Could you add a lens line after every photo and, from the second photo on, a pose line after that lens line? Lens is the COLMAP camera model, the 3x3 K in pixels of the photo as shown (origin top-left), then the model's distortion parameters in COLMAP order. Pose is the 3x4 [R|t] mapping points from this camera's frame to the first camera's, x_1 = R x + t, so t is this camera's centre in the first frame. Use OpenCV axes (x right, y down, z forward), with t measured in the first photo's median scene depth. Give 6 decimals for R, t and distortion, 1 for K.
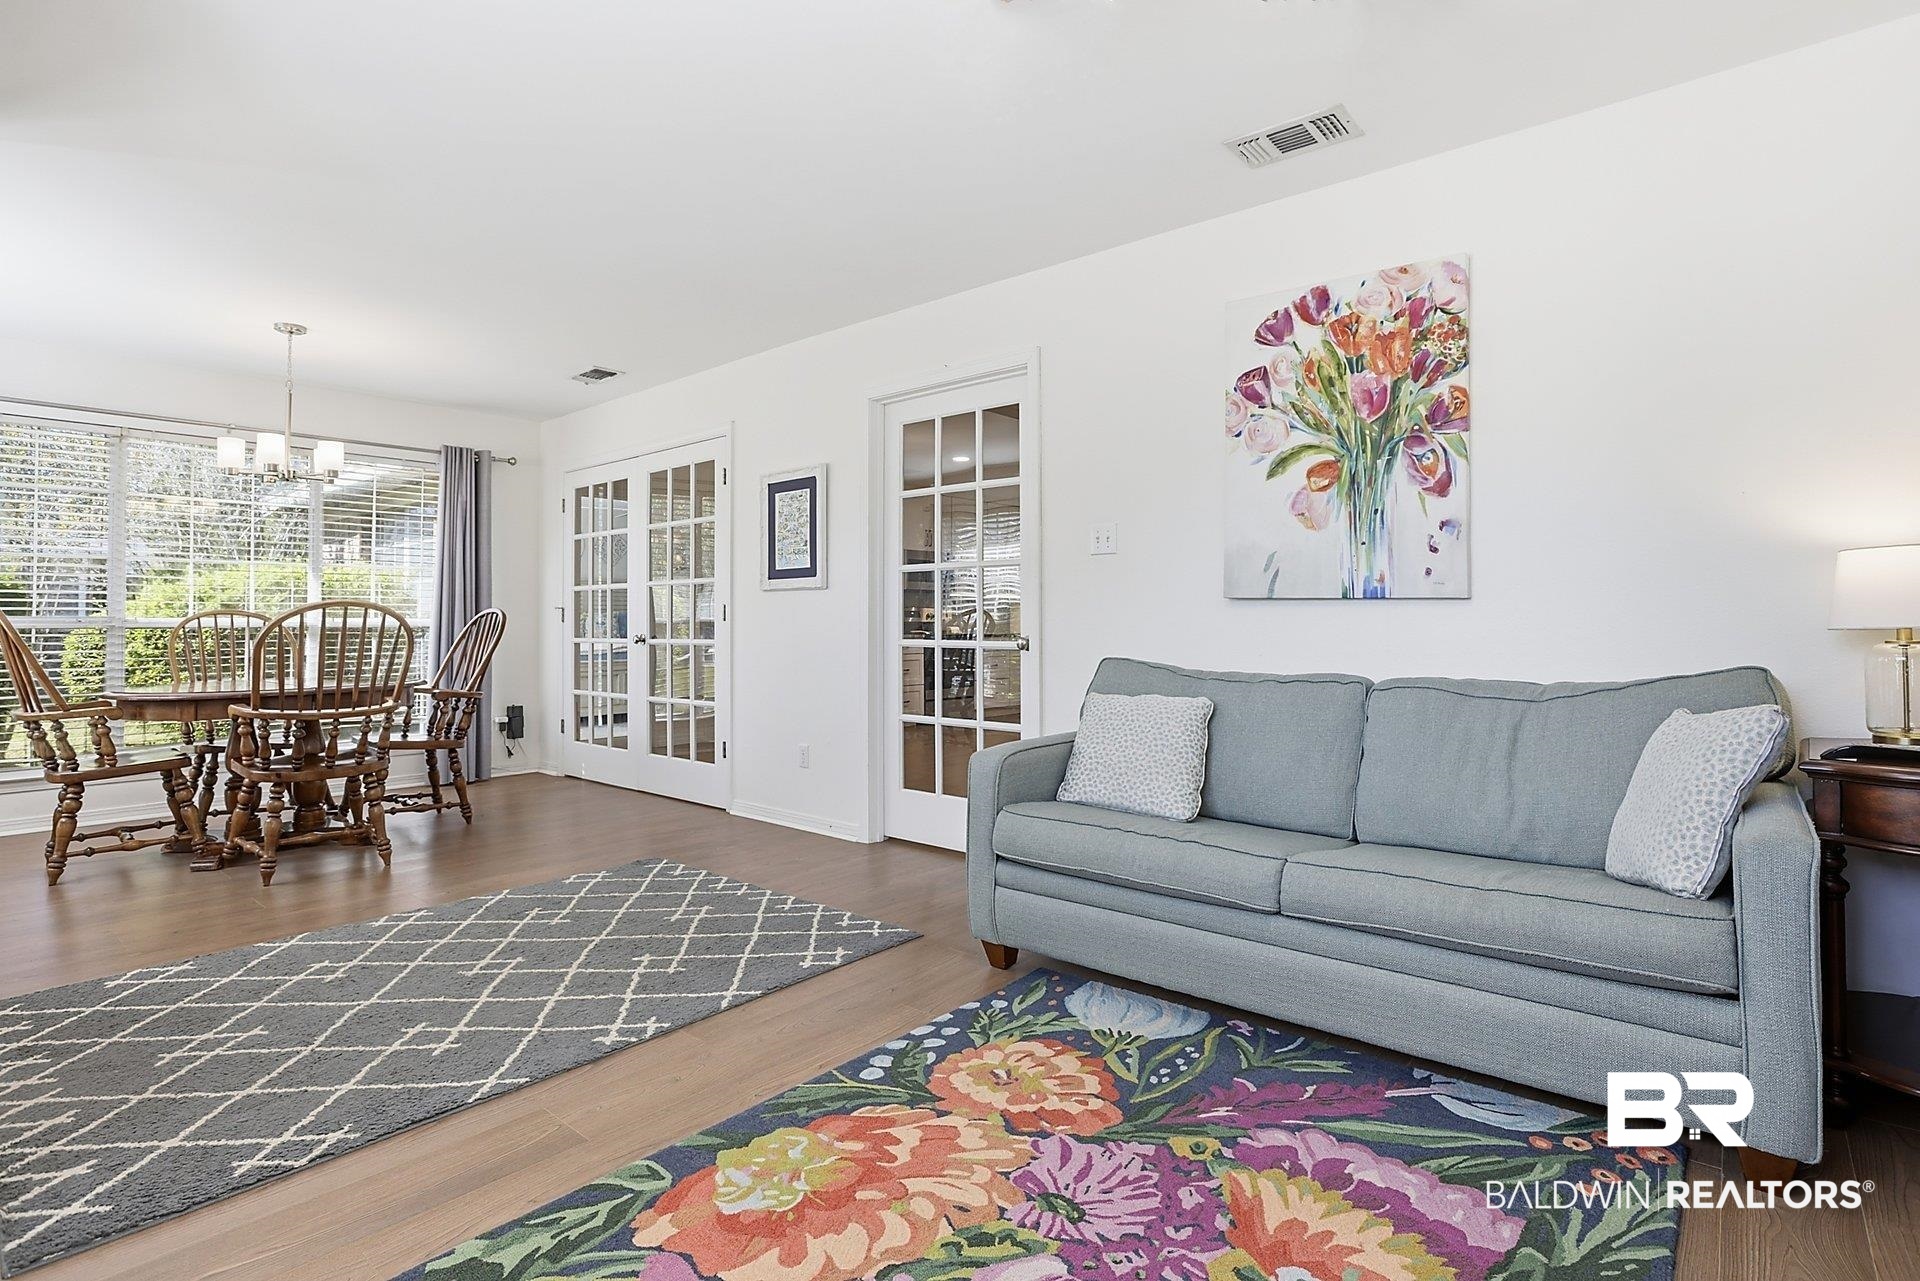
lens RADIAL K [[956.6, 0, 956.4], [0, 956.6, 601.0], [0, 0, 1]] dist [-0.040692, 0.000003]
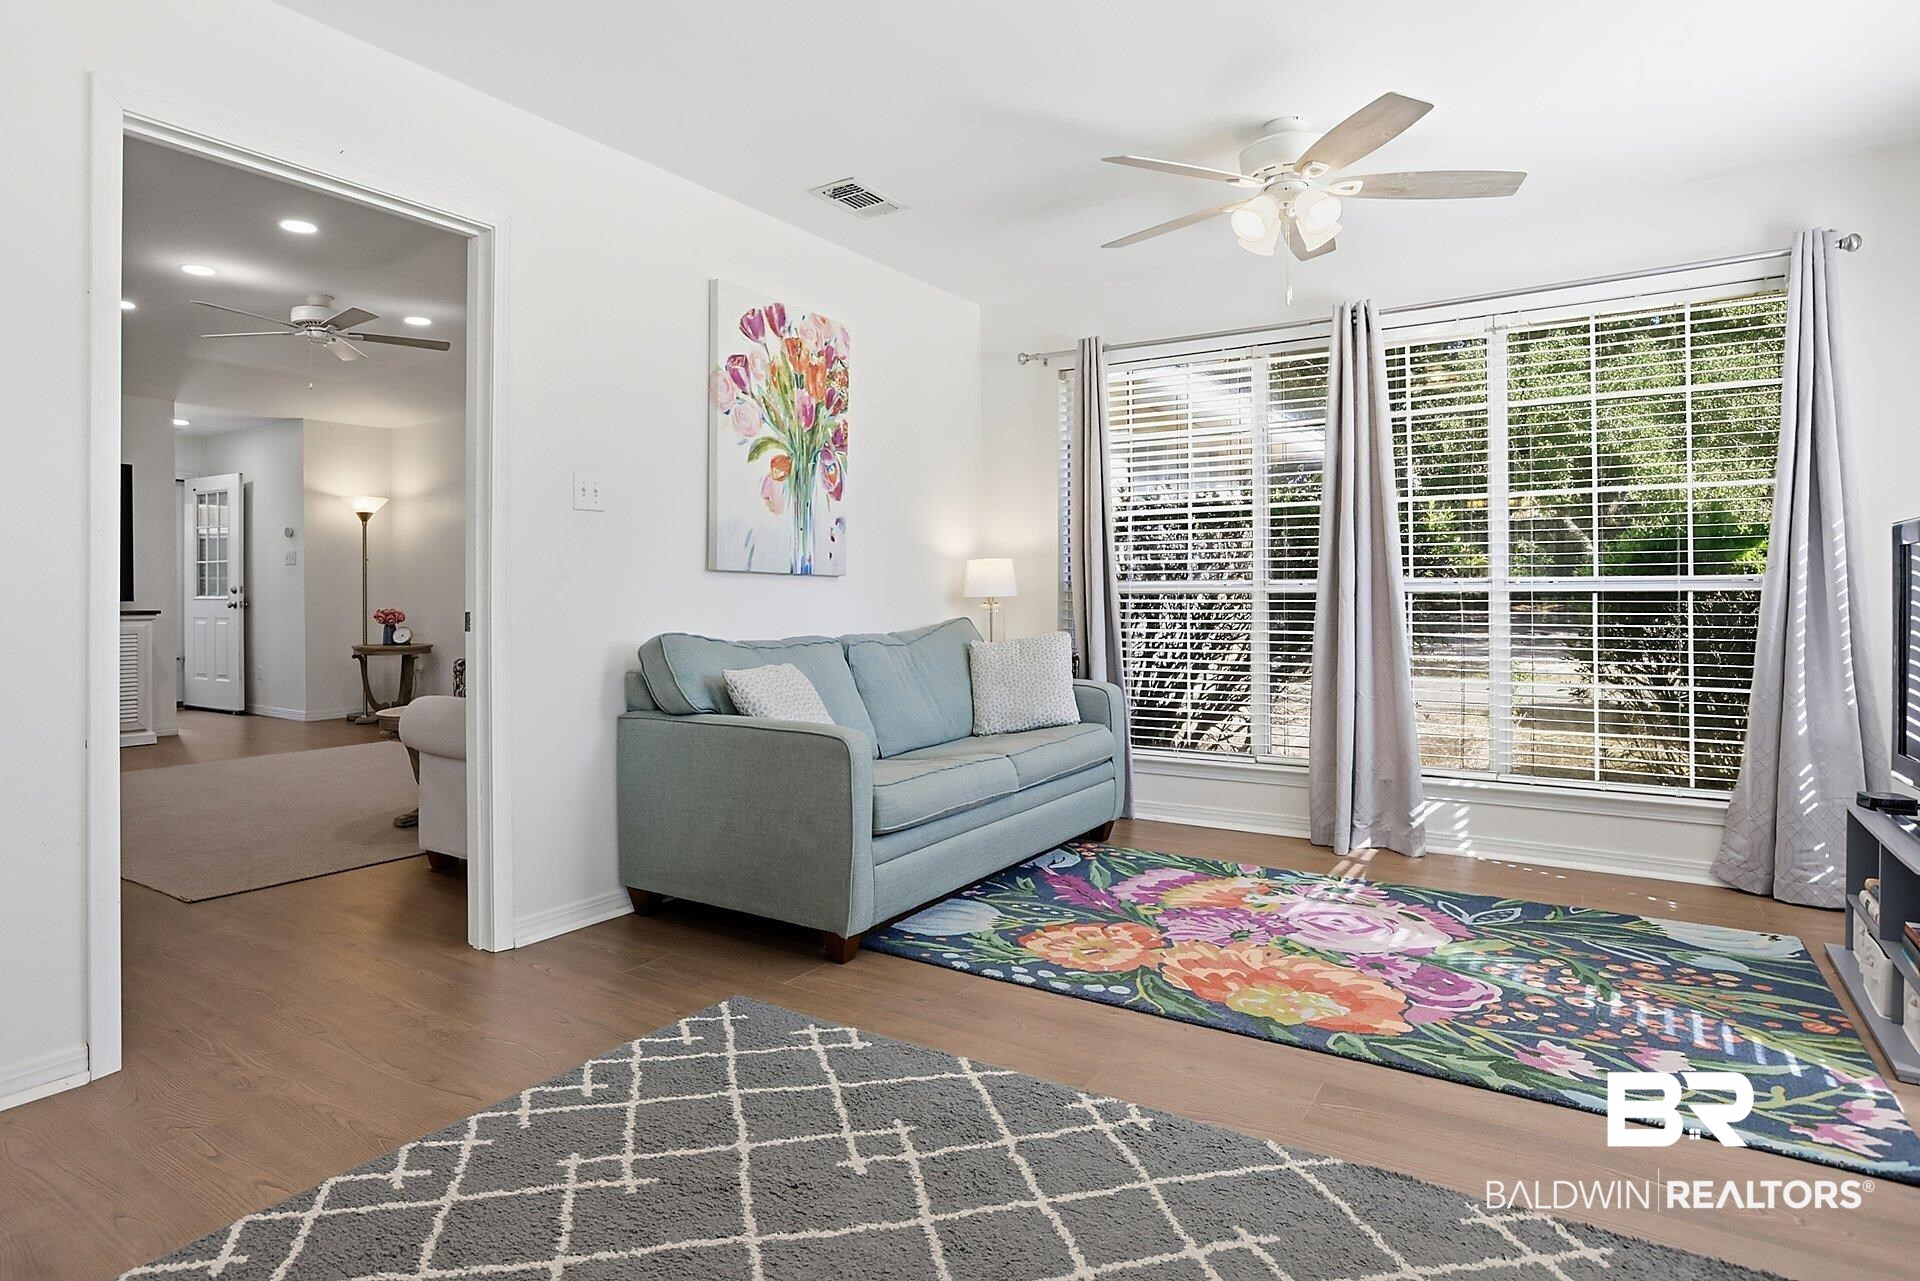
lens RADIAL K [[1008.1, 0, 958.3], [0, 1008.1, 600.1], [0, 0, 1]] dist [-0.058225, 0.000448]
pose [[-0.119435, 0.000454, 0.992842, -0.921709], [-0.010165, 0.999947, -0.001680, 0.032064], [-0.992790, -0.010293, -0.119424, 0.994385]]
